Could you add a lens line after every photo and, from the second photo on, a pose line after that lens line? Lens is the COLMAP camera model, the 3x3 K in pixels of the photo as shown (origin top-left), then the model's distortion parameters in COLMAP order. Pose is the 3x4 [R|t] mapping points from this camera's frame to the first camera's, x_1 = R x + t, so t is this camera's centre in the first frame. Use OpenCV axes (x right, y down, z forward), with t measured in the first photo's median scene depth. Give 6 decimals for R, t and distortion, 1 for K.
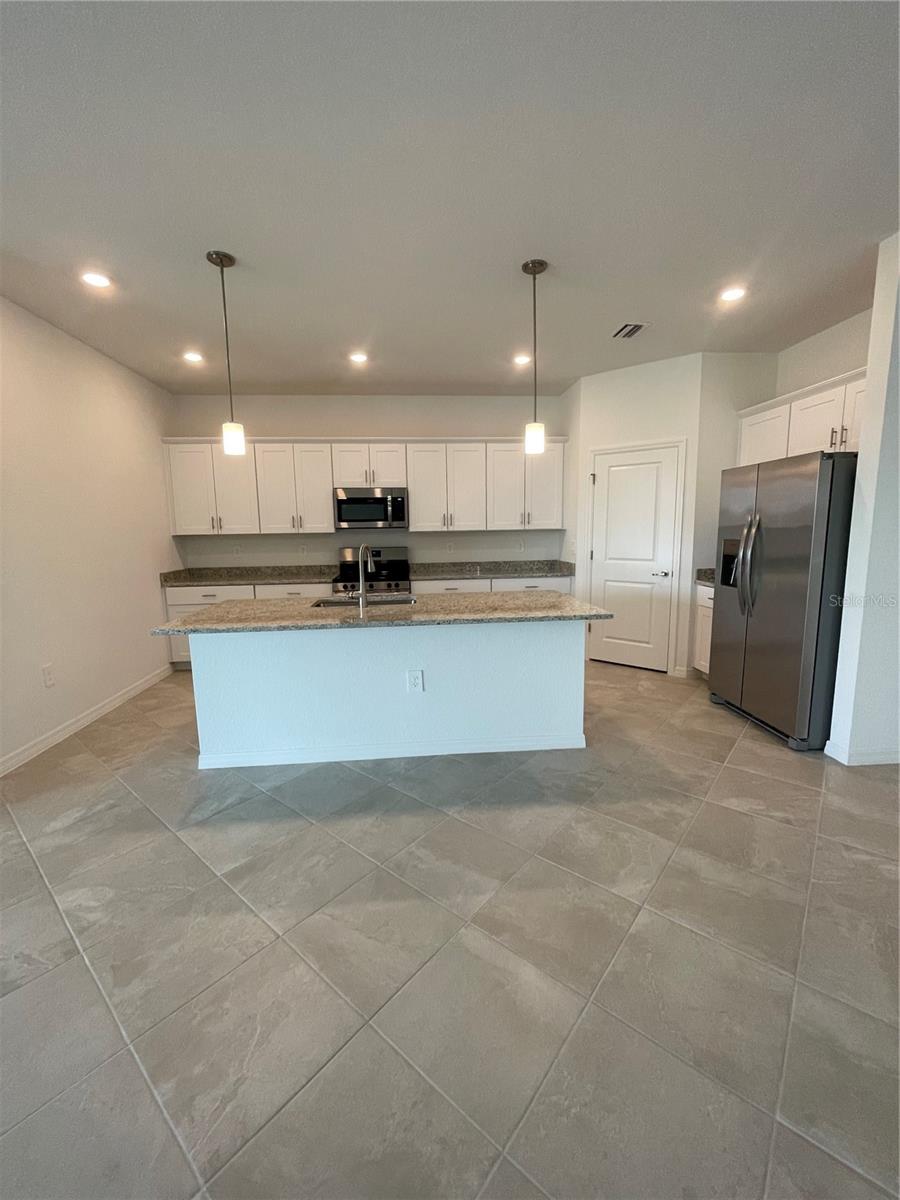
lens RADIAL K [[484.0, 0, 449.7], [0, 484.0, 599.8], [0, 0, 1]] dist [0.001298, 0.000153]
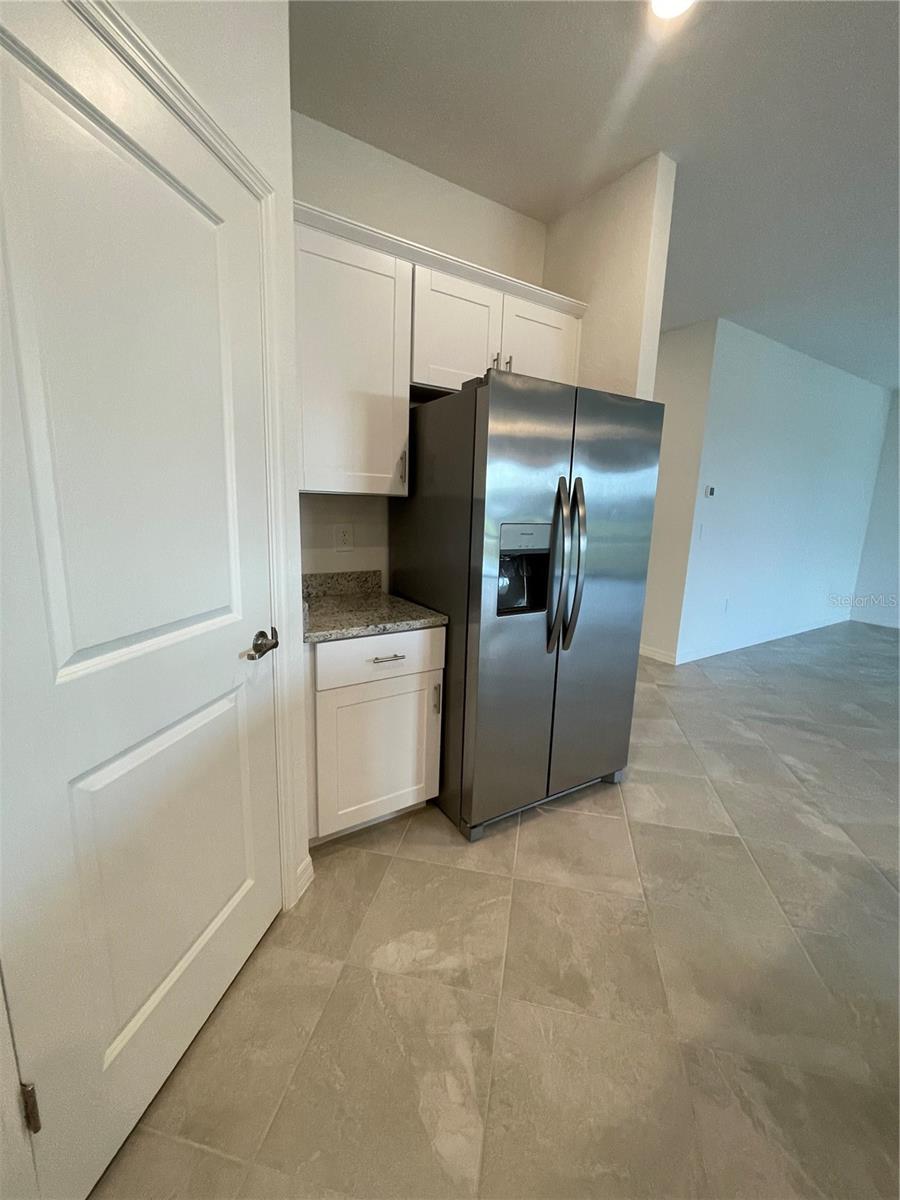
lens RADIAL K [[484.0, 0, 452.8], [0, 484.0, 596.7], [0, 0, 1]] dist [0.001298, 0.000153]
pose [[-0.481704, -0.170508, 0.859586, 0.111763], [0.093824, 0.965216, 0.244039, -0.122748], [-0.871297, 0.198205, -0.448950, 0.875891]]
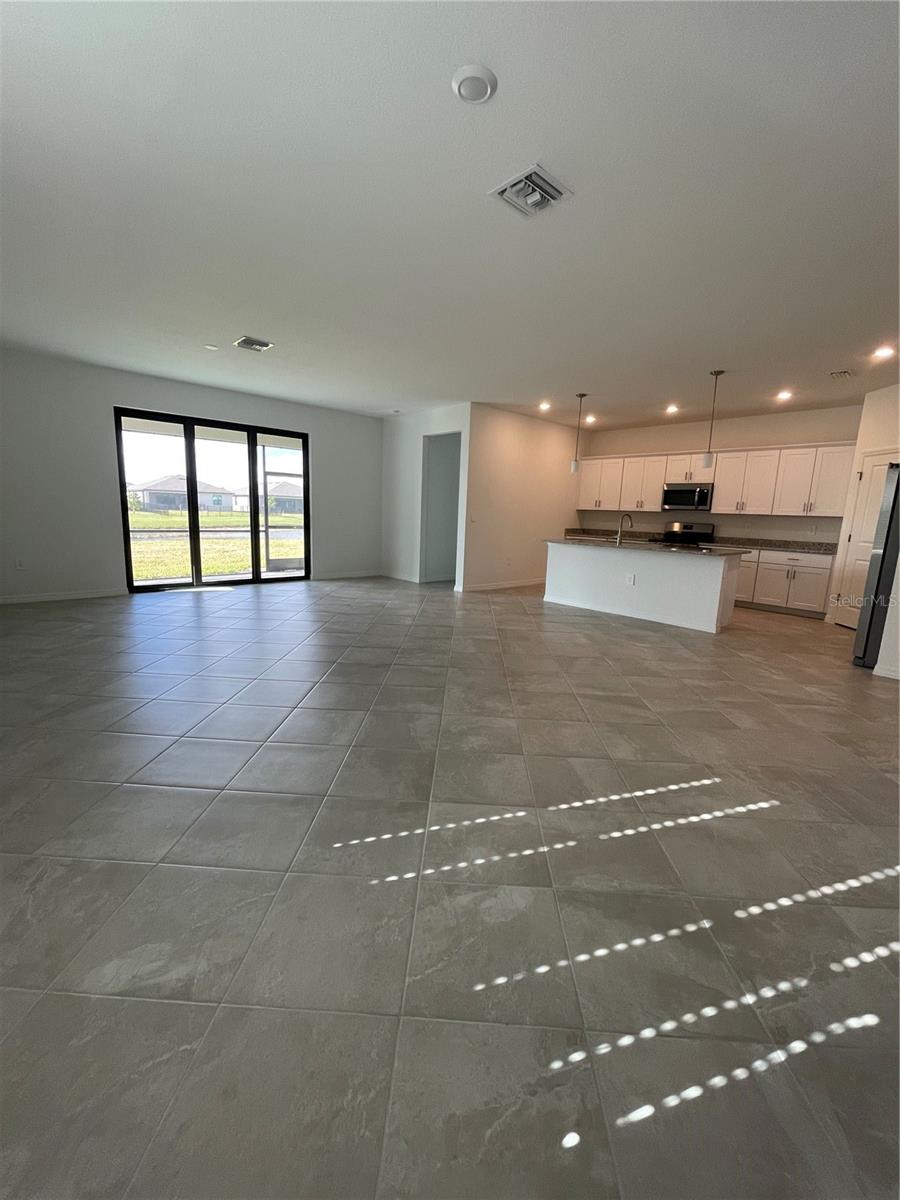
lens RADIAL K [[484.0, 0, 444.8], [0, 484.0, 593.0], [0, 0, 1]] dist [0.001298, 0.000153]
pose [[0.616871, 0.170650, -0.768342, 0.592268], [-0.152998, 0.983589, 0.095620, 0.079317], [0.772050, 0.058570, 0.632857, -0.532383]]
